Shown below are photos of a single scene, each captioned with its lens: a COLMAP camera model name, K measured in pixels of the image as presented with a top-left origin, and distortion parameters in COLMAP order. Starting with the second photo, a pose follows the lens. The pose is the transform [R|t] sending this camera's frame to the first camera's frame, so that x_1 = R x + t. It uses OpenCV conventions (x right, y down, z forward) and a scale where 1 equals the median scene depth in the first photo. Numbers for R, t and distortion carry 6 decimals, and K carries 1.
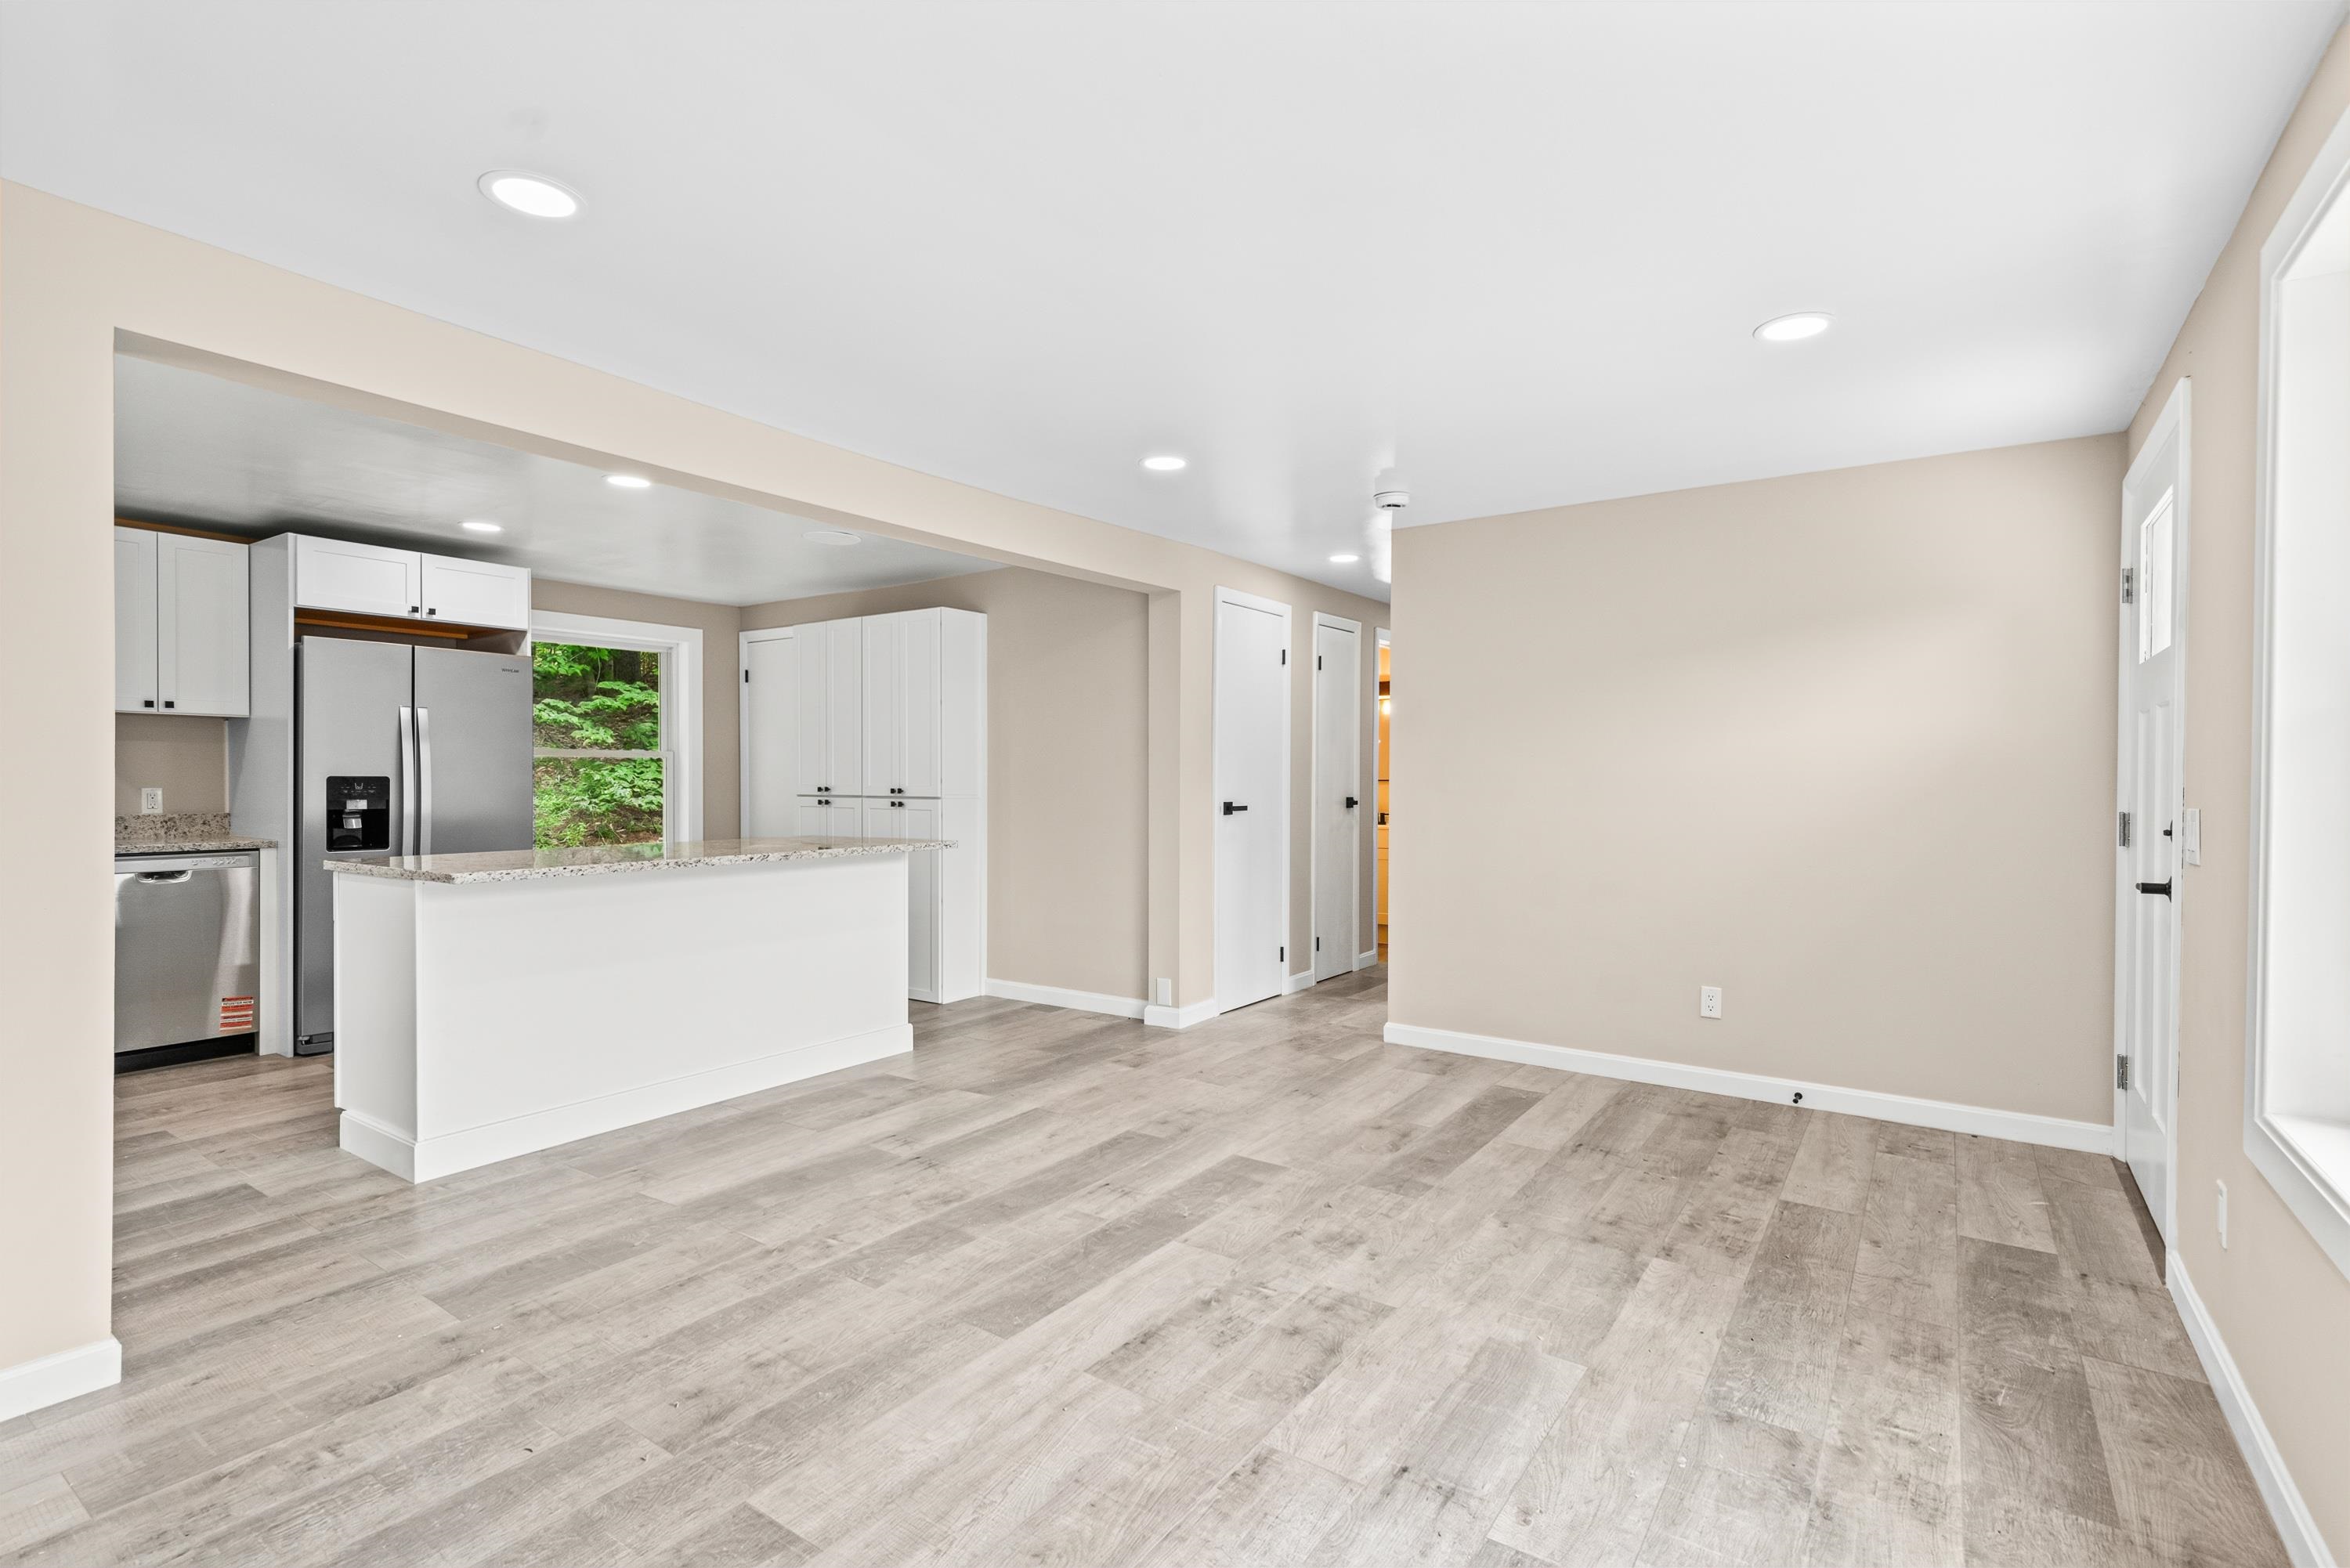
lens RADIAL K [[1089.0, 0, 1185.9], [0, 1089.0, 784.6], [0, 0, 1]] dist [0.026263, -0.016176]
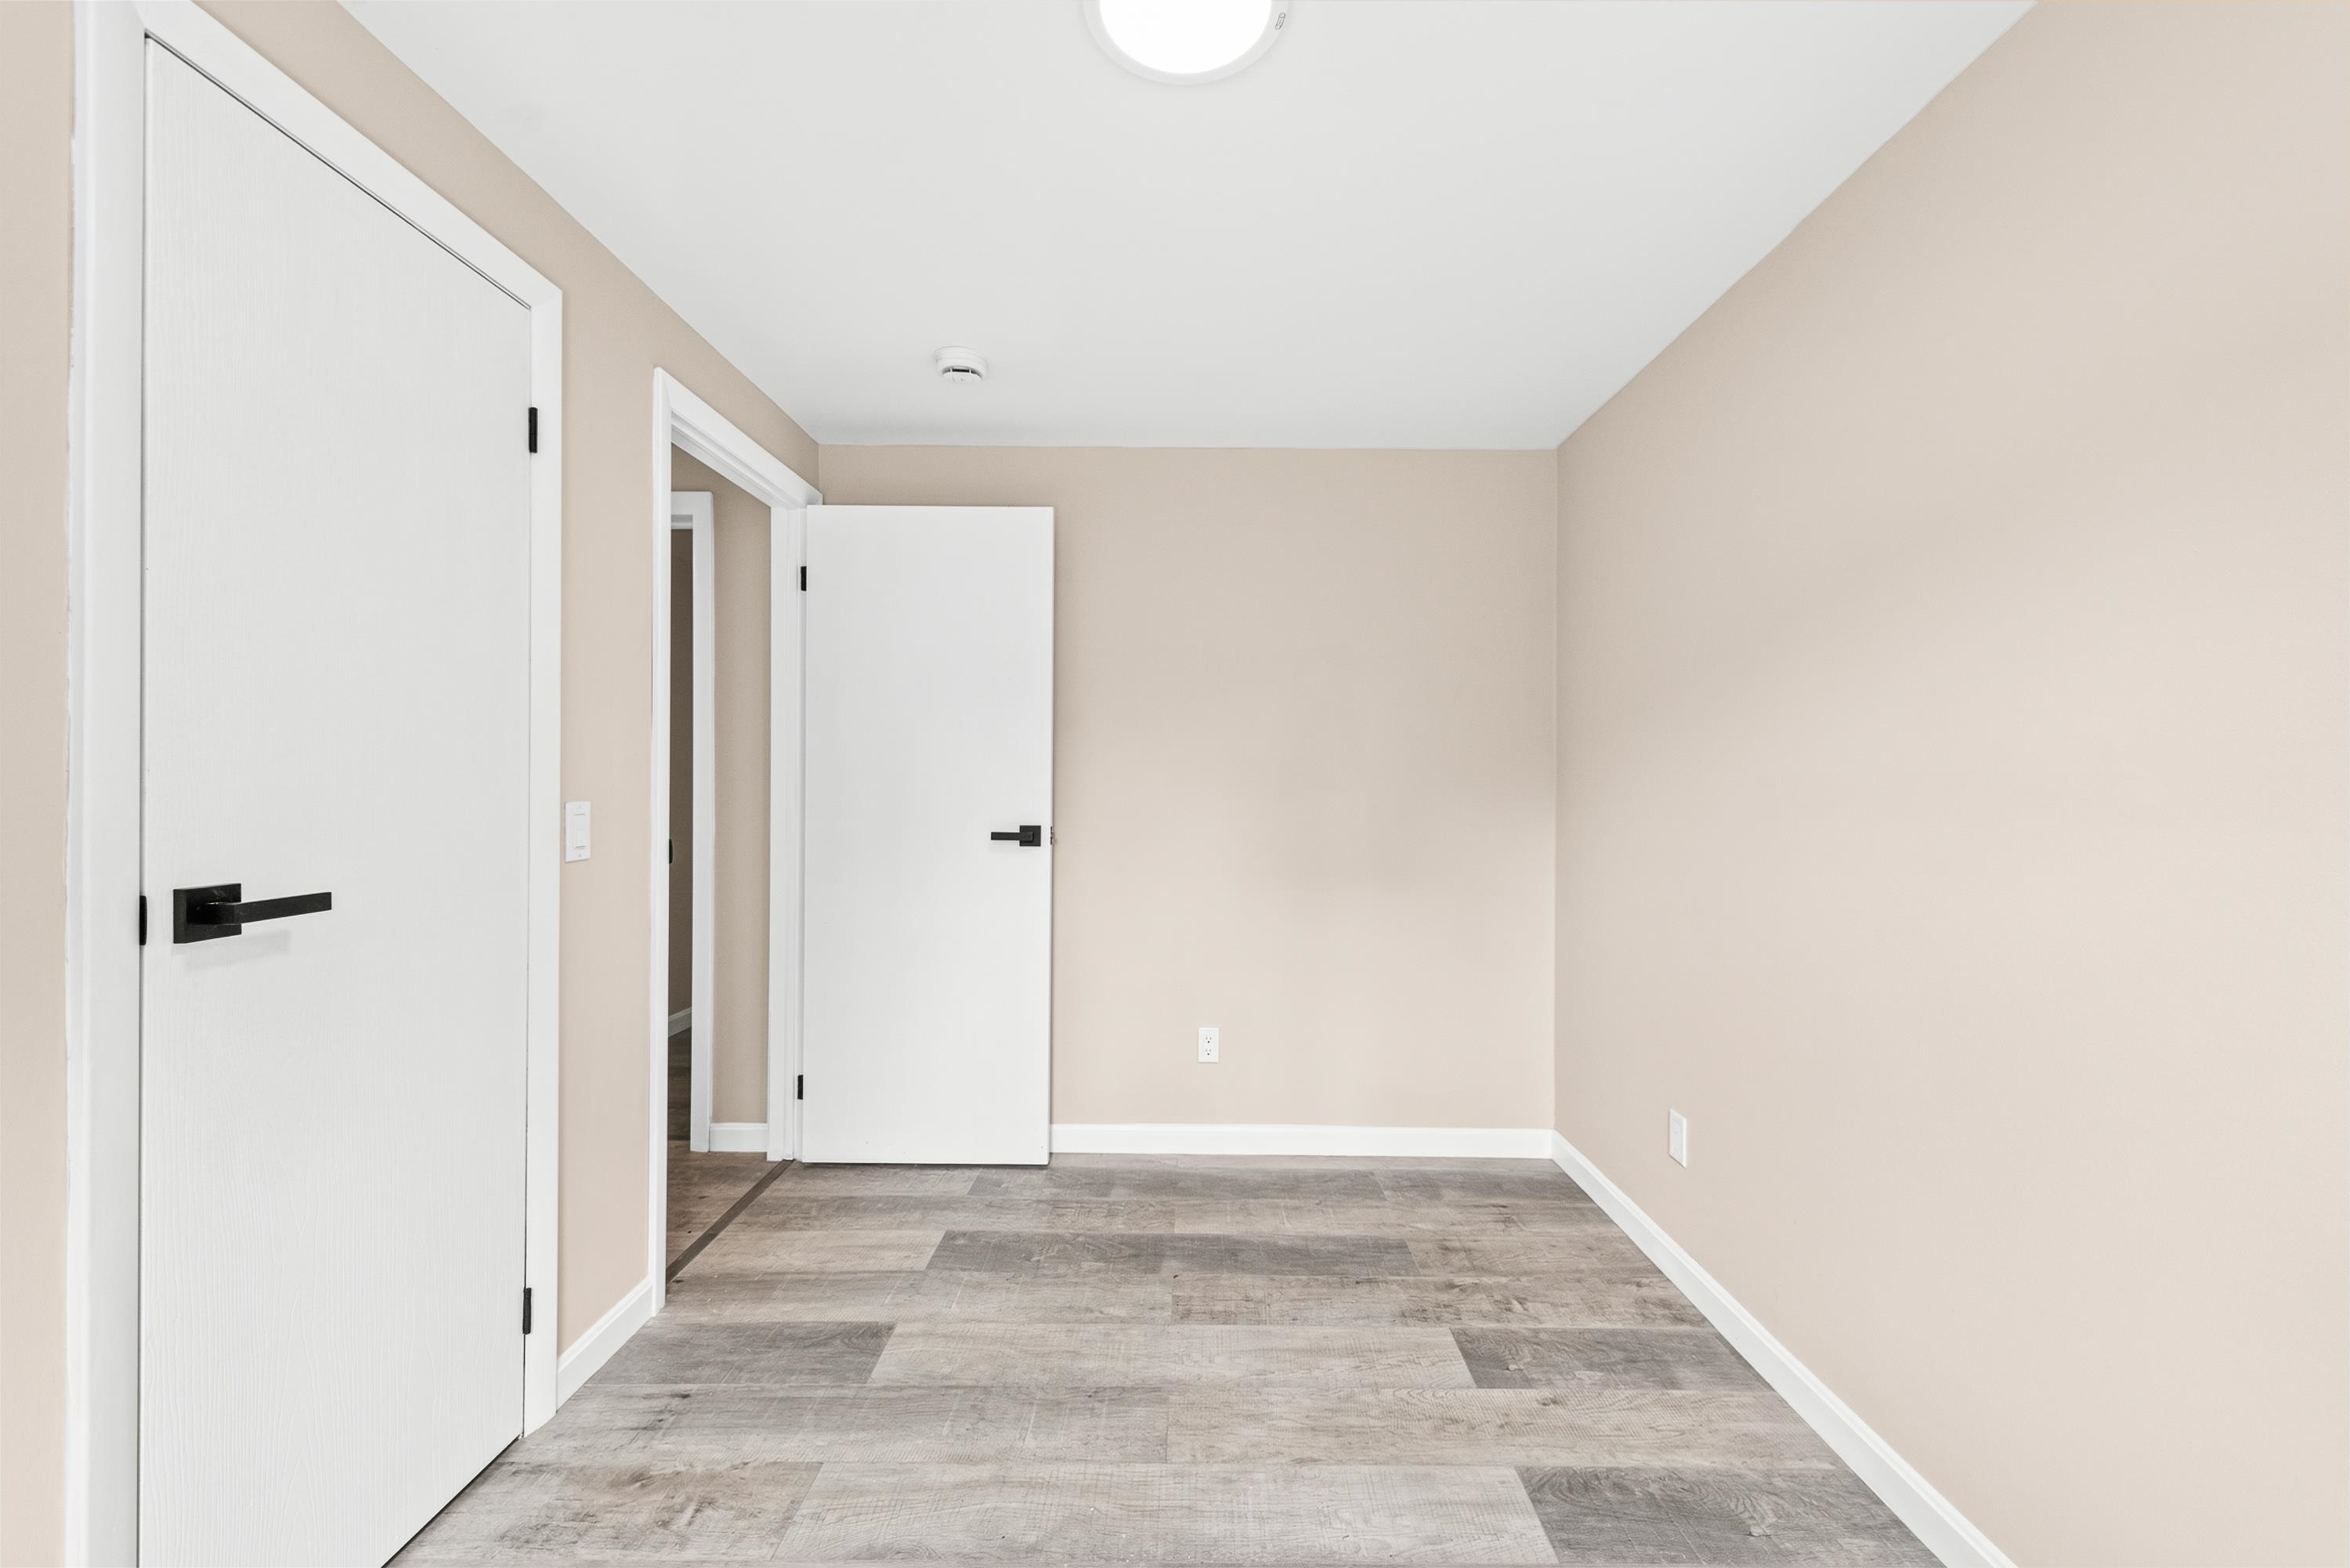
lens RADIAL K [[930.9, 0, 1186.7], [0, 930.9, 790.5], [0, 0, 1]] dist [0.040135, -0.006468]
pose [[0.579908, 0.001316, -0.814681, 0.133658], [-0.009580, 0.999941, -0.005205, 0.000191], [0.814625, 0.010823, 0.579886, 0.282181]]
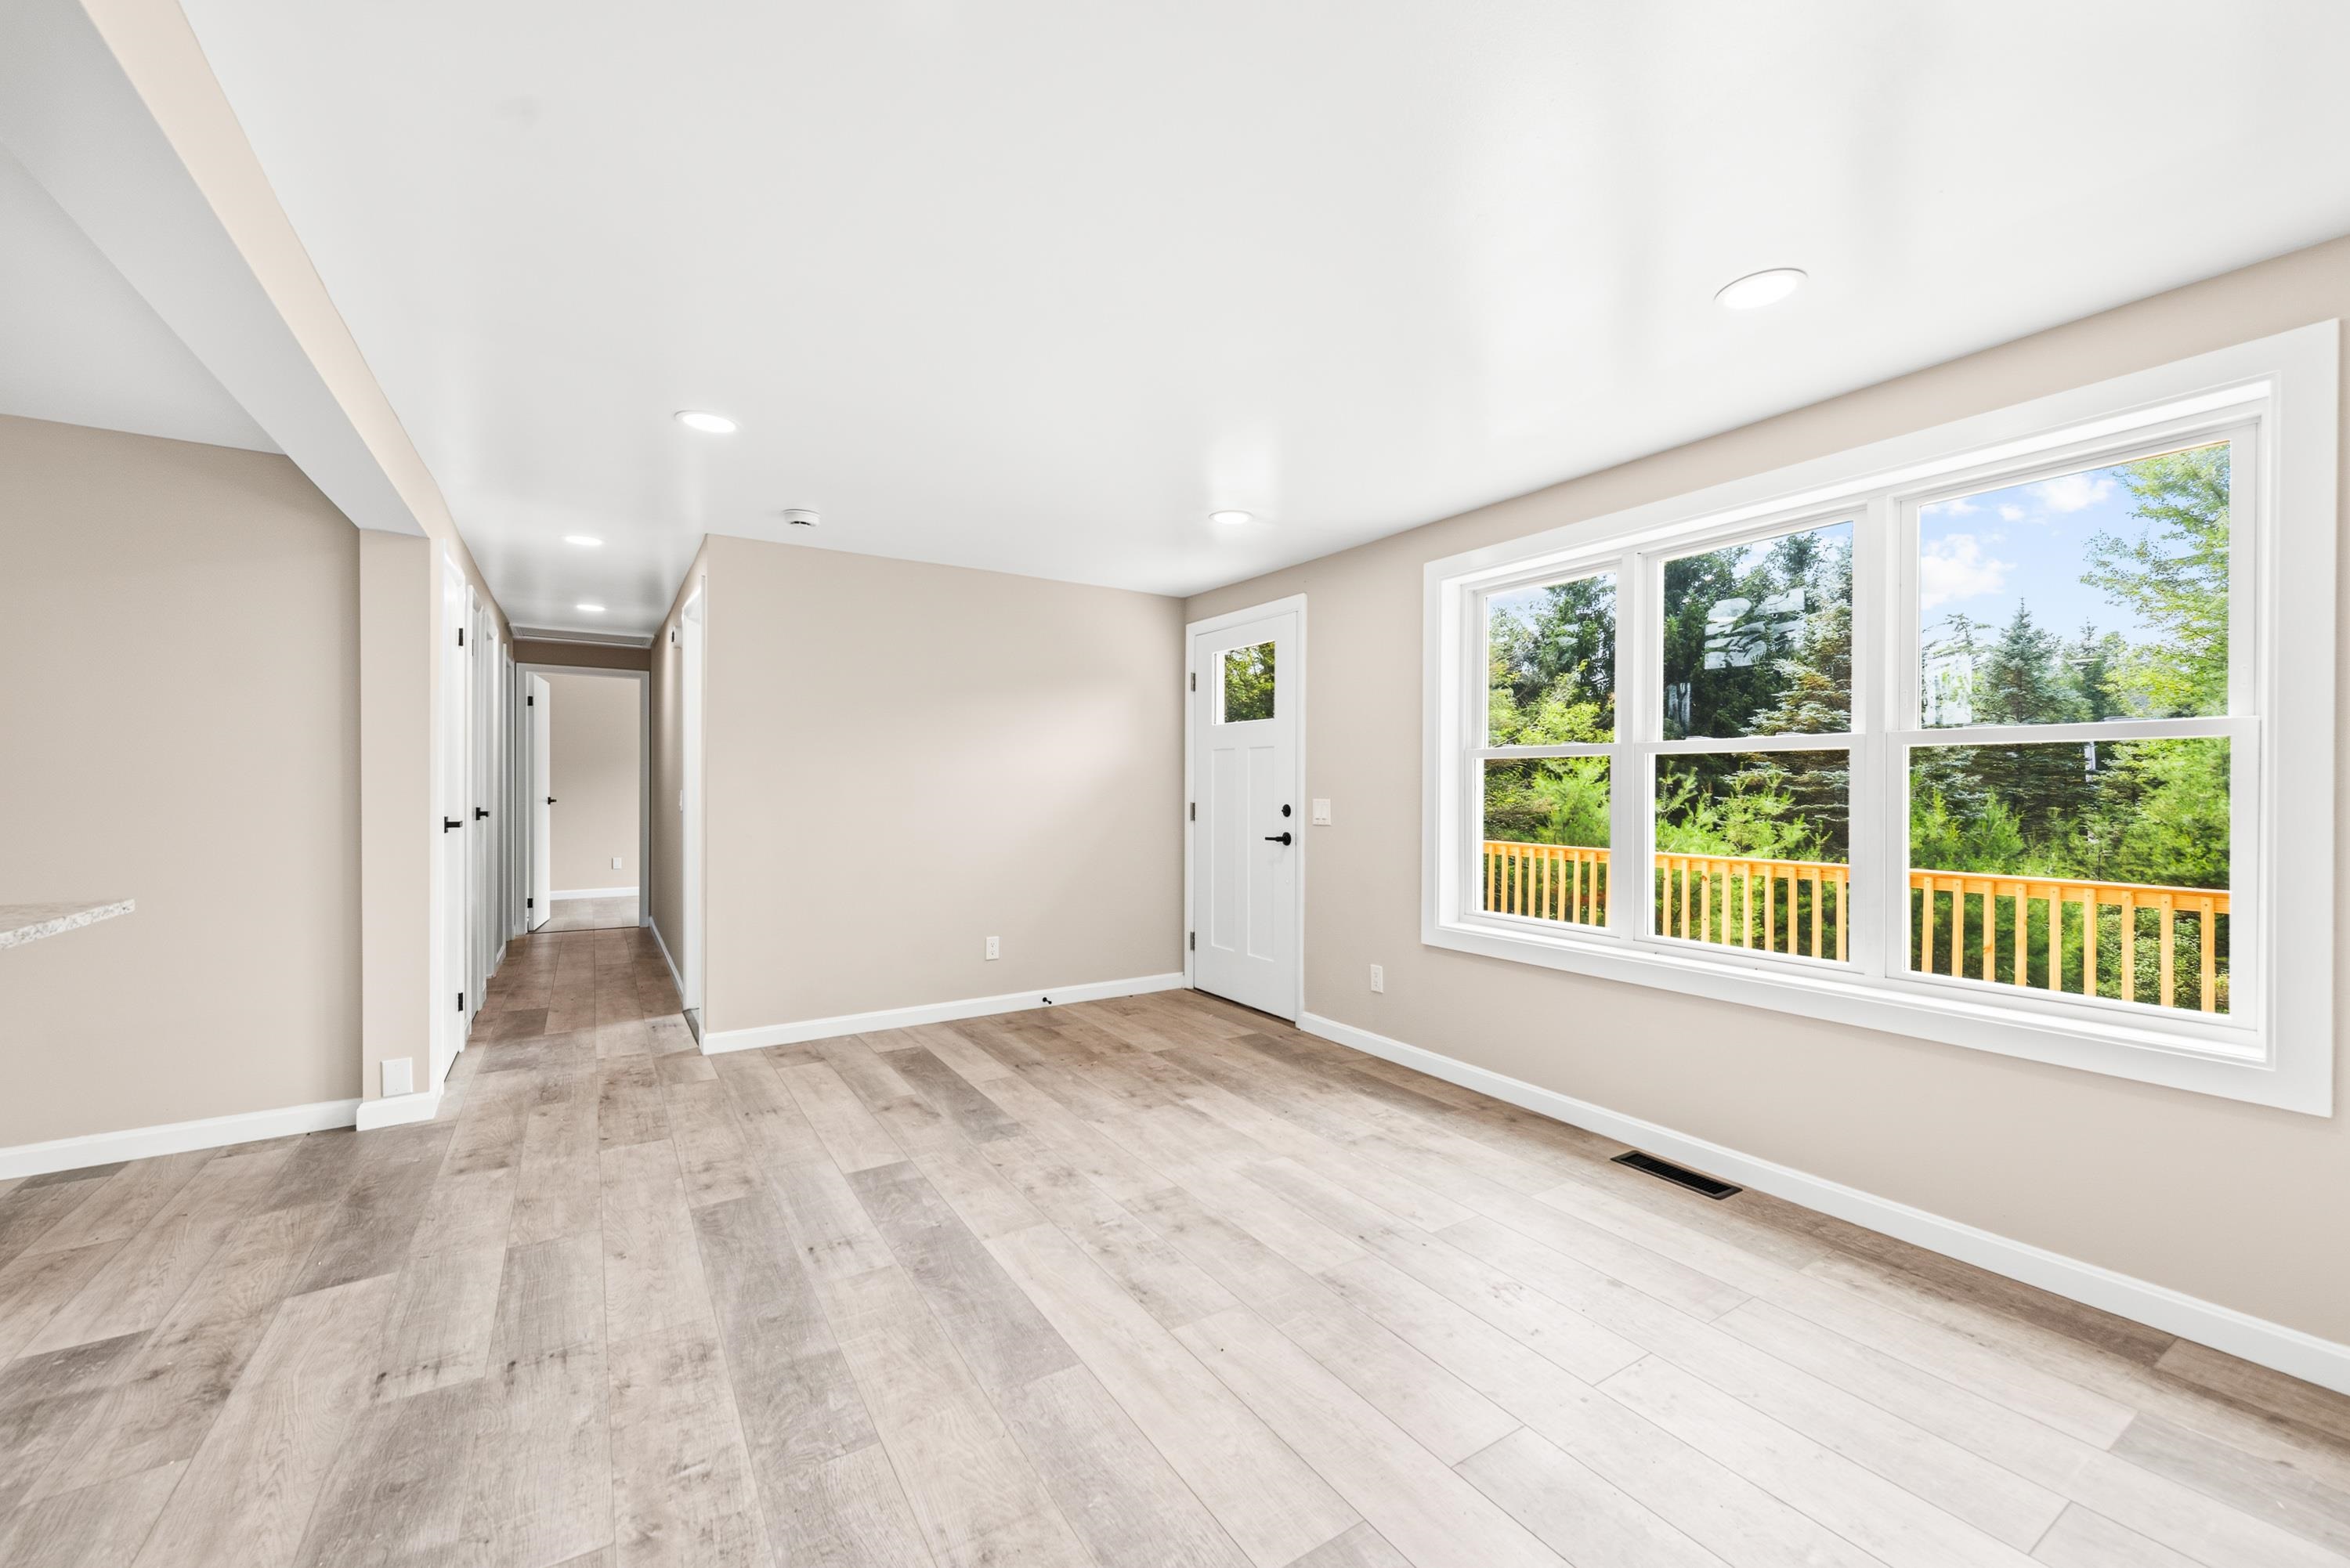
lens RADIAL K [[926.1, 0, 1181.5], [0, 926.1, 788.8], [0, 0, 1]] dist [0.018220, -0.005572]
pose [[0.384170, -0.007611, 0.923231, -0.647928], [0.006269, 0.999964, 0.005635, -0.008387], [-0.923241, 0.003623, 0.384204, 0.430057]]
